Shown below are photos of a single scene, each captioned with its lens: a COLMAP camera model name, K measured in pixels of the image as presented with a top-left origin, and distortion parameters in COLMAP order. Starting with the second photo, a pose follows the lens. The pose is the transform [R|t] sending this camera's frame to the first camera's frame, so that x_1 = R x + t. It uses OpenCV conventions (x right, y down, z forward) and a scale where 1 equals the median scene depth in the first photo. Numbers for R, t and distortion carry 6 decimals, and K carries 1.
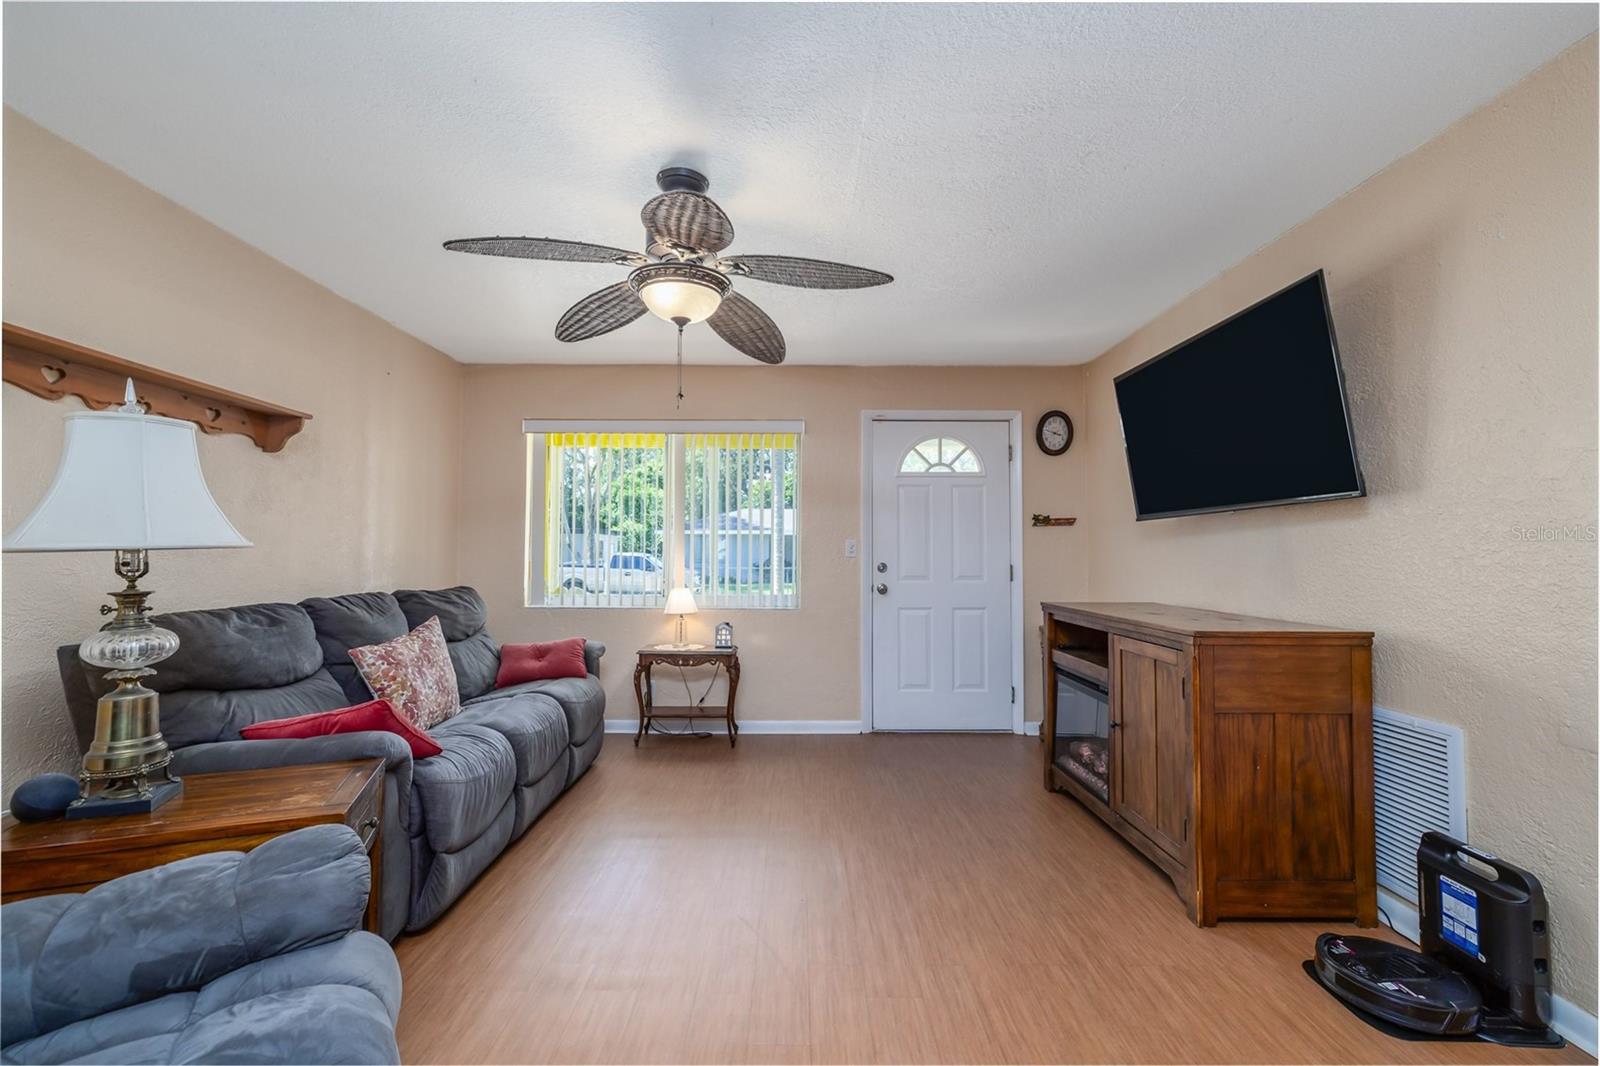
lens RADIAL K [[668.7, 0, 800.0], [0, 668.7, 533.0], [0, 0, 1]] dist [0.002344, 0.000642]
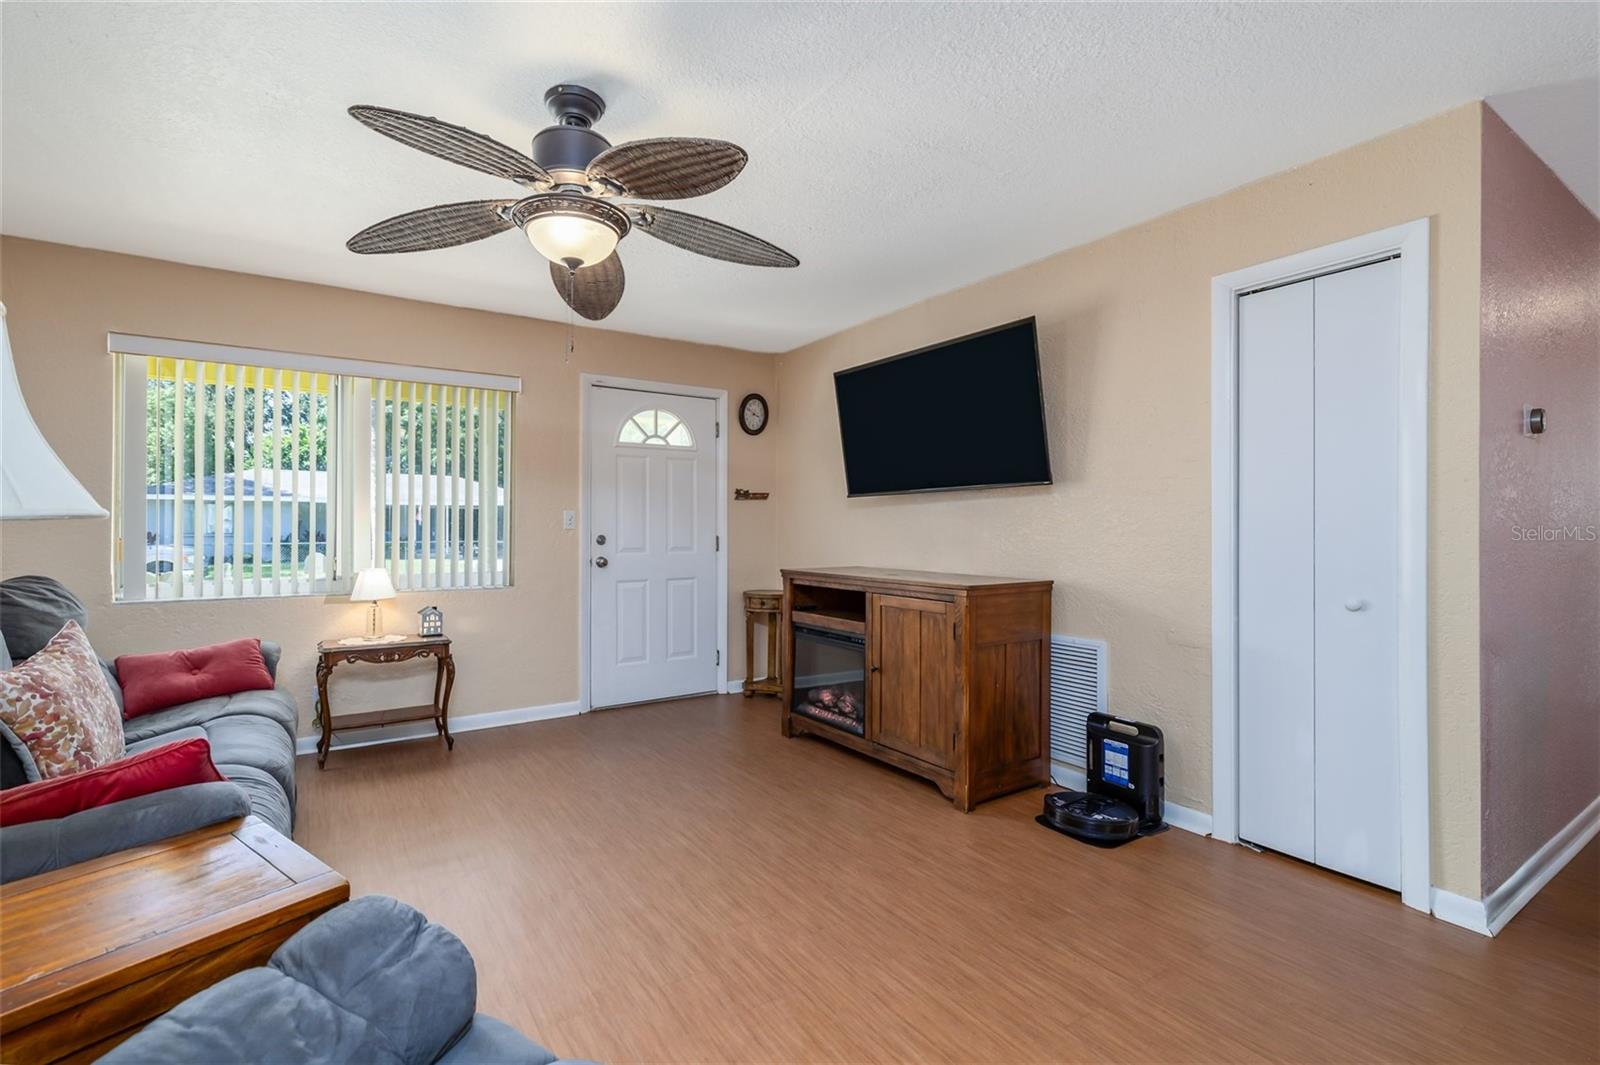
lens RADIAL K [[693.3, 0, 734.3], [0, 693.3, 524.5], [0, 0, 1]] dist [-0.001198, 0.000036]
pose [[0.856769, -0.001413, 0.515699, -0.375703], [-0.014122, 0.999557, 0.026200, 0.000888], [-0.515508, -0.029730, 0.856369, 0.077790]]
